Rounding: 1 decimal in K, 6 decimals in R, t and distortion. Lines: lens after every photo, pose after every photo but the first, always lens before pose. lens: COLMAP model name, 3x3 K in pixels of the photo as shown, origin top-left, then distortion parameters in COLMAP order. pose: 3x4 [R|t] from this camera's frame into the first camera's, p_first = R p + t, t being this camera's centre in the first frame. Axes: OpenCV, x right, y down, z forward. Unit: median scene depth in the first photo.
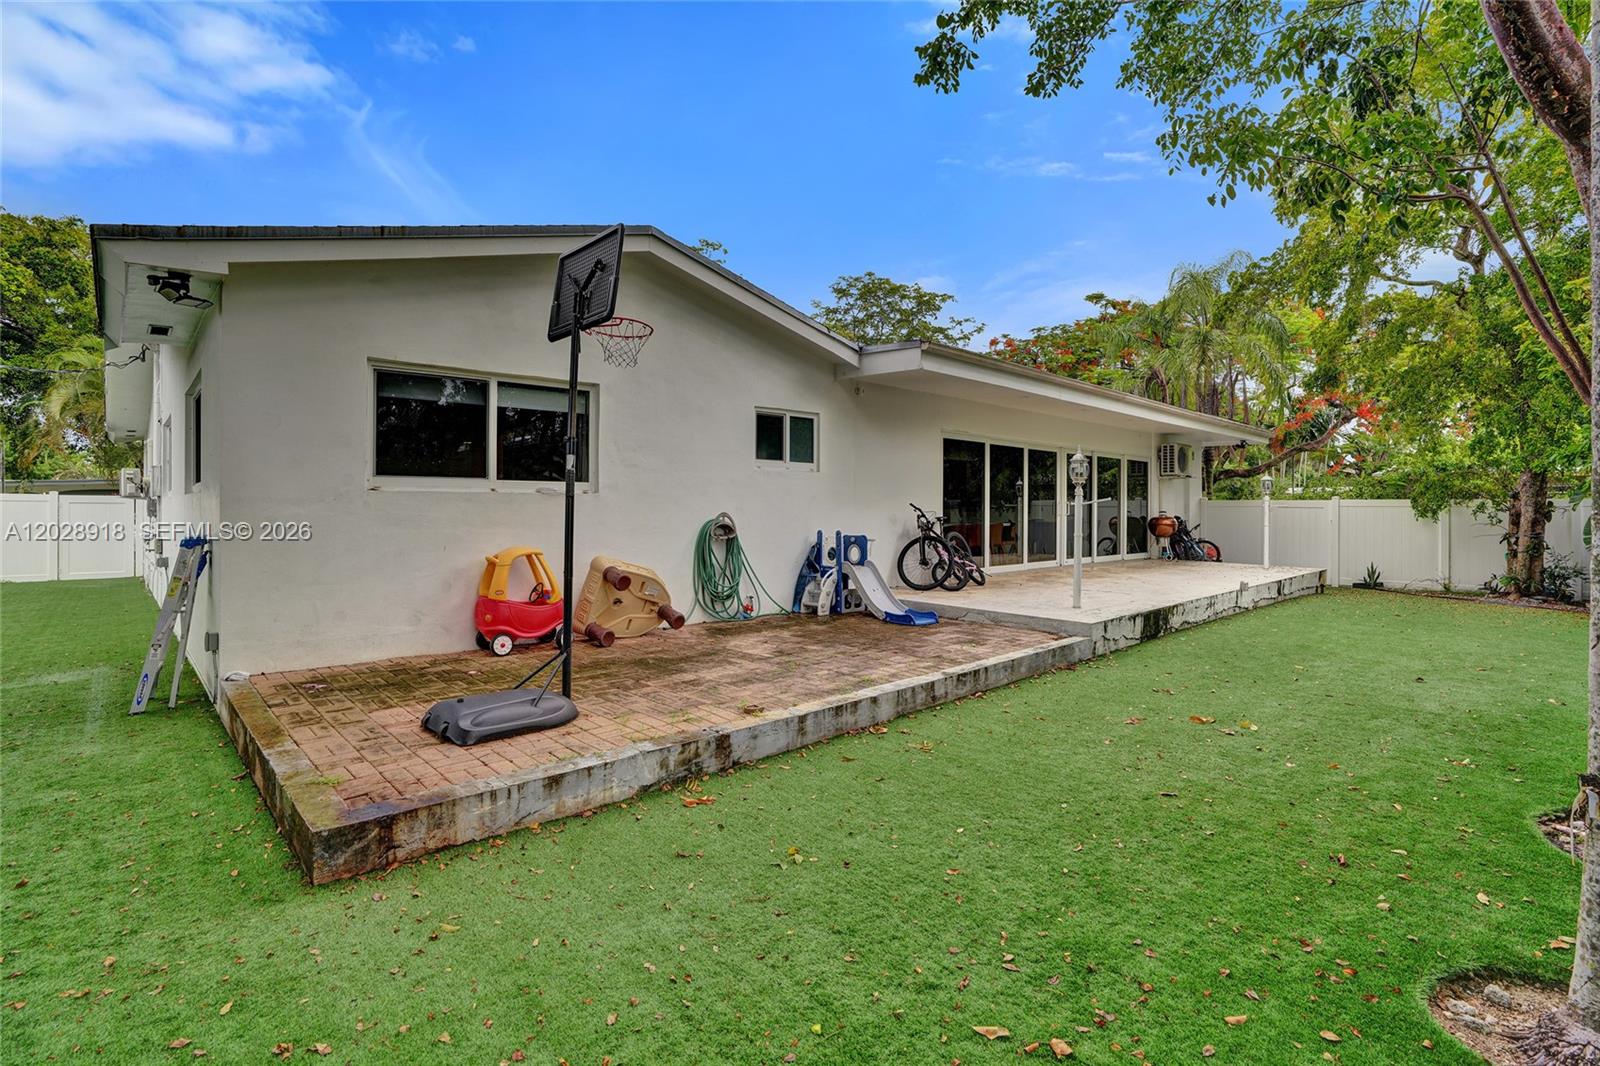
lens RADIAL K [[758.7, 0, 806.9], [0, 758.7, 532.4], [0, 0, 1]] dist [-0.068375, 0.027063]
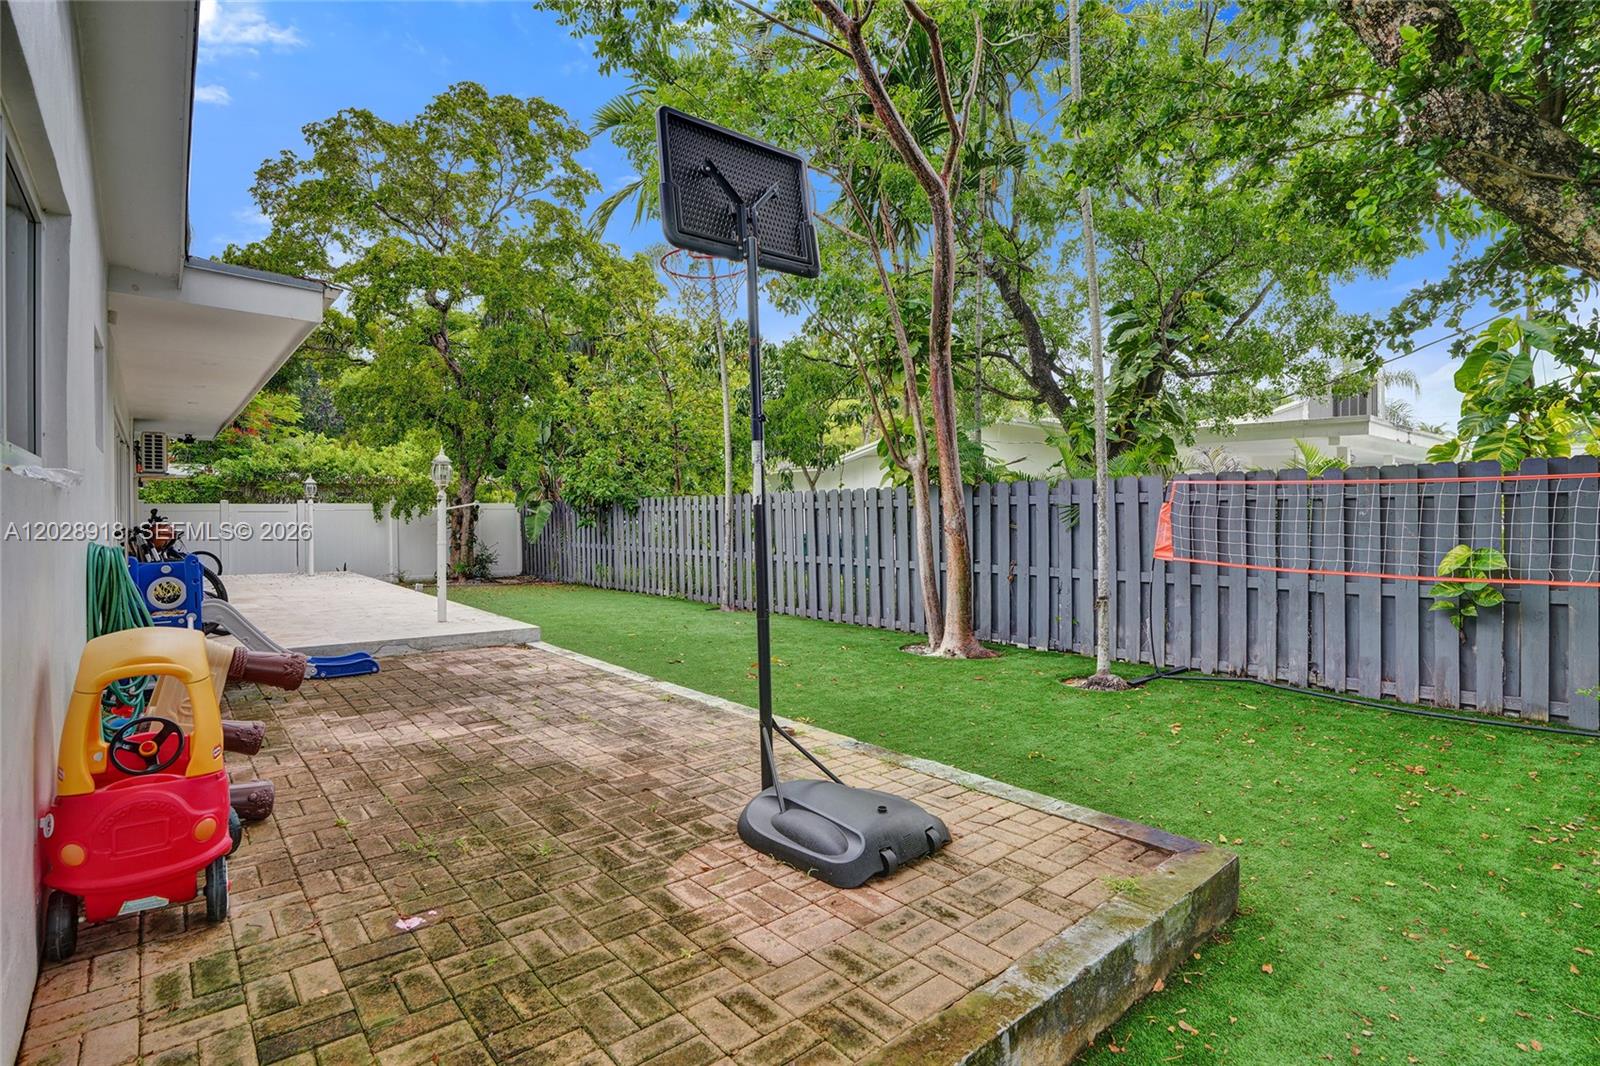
lens RADIAL K [[793.8, 0, 822.2], [0, 793.8, 513.3], [0, 0, 1]] dist [-0.058112, 0.032572]
pose [[0.048273, -0.010131, 0.998783, -1.133642], [0.042284, 0.999073, 0.008091, -0.040889], [-0.997939, 0.041842, 0.048657, 0.987668]]
